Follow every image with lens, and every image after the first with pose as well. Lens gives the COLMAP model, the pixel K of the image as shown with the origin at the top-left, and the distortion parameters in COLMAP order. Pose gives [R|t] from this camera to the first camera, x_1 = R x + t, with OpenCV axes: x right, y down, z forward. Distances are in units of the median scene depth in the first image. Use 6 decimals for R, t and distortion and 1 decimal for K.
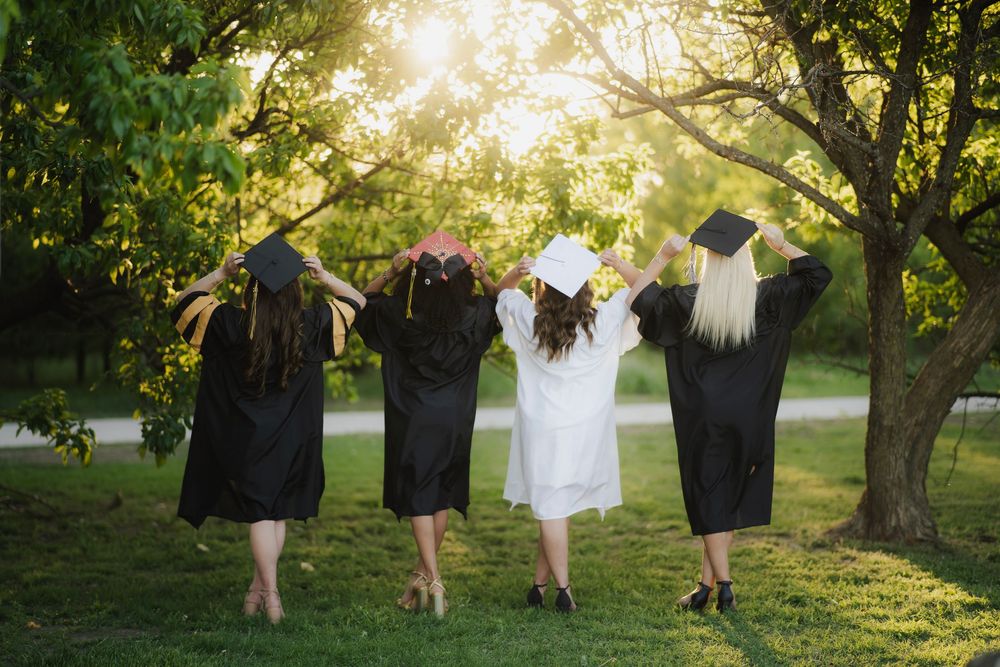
lens RADIAL K [[2424.4, 0, 497.5], [0, 2424.4, 332.3], [0, 0, 1]] dist [0.037617, -0.547672]
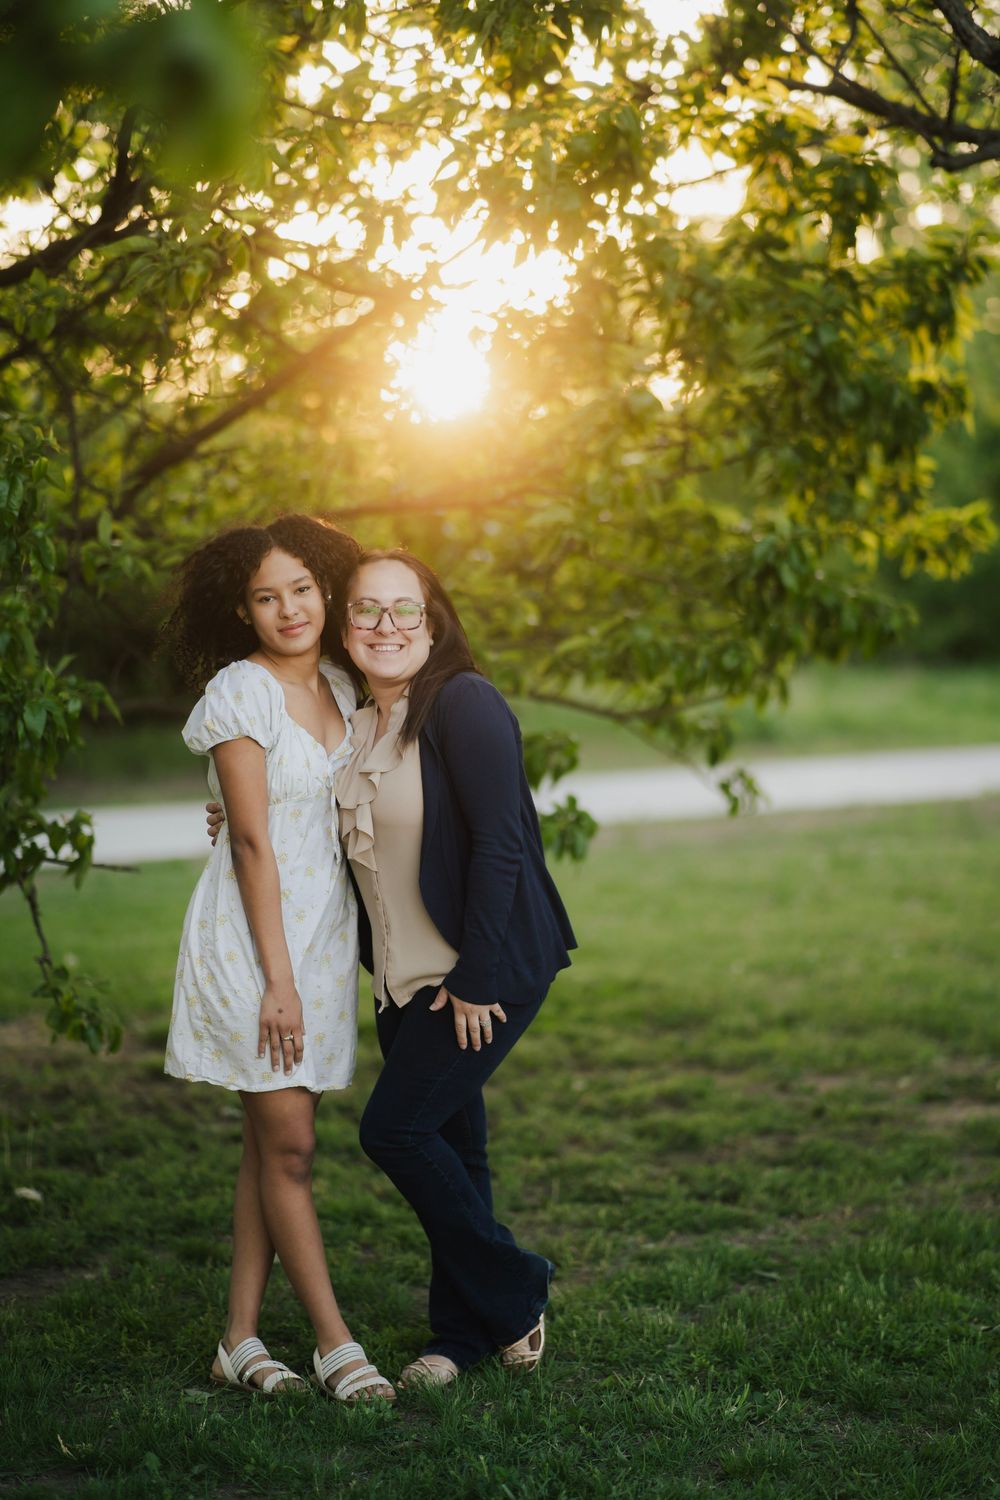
lens RADIAL K [[3644.9, 0, 368.9], [0, 3644.9, 791.0], [0, 0, 1]] dist [0.031616, -0.143585]
pose [[0.999238, -0.035858, -0.015423, -0.046760], [0.036484, 0.998431, 0.042471, -0.008001], [0.013876, -0.043002, 0.998979, 0.345947]]
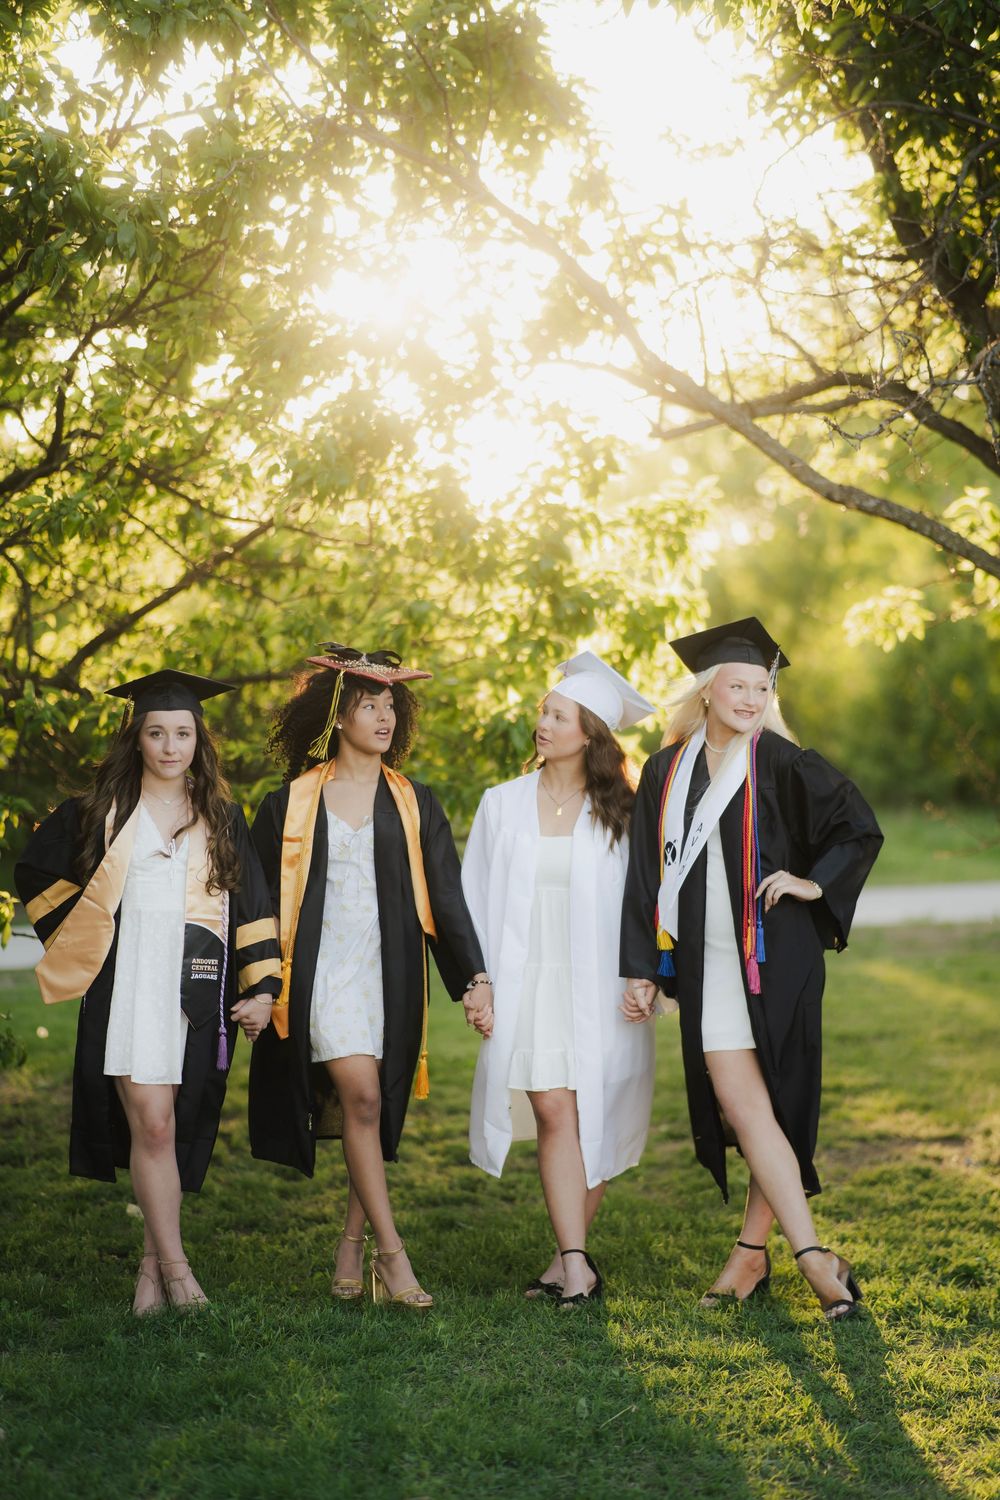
lens RADIAL K [[3807.8, 0, 453.9], [0, 3807.8, 785.6], [0, 0, 1]] dist [0.013330, -0.095593]
pose [[0.999720, -0.014000, -0.019093, 0.016055], [0.014103, 0.999887, 0.005274, -0.009626], [0.019017, -0.005541, 0.999804, 0.073263]]
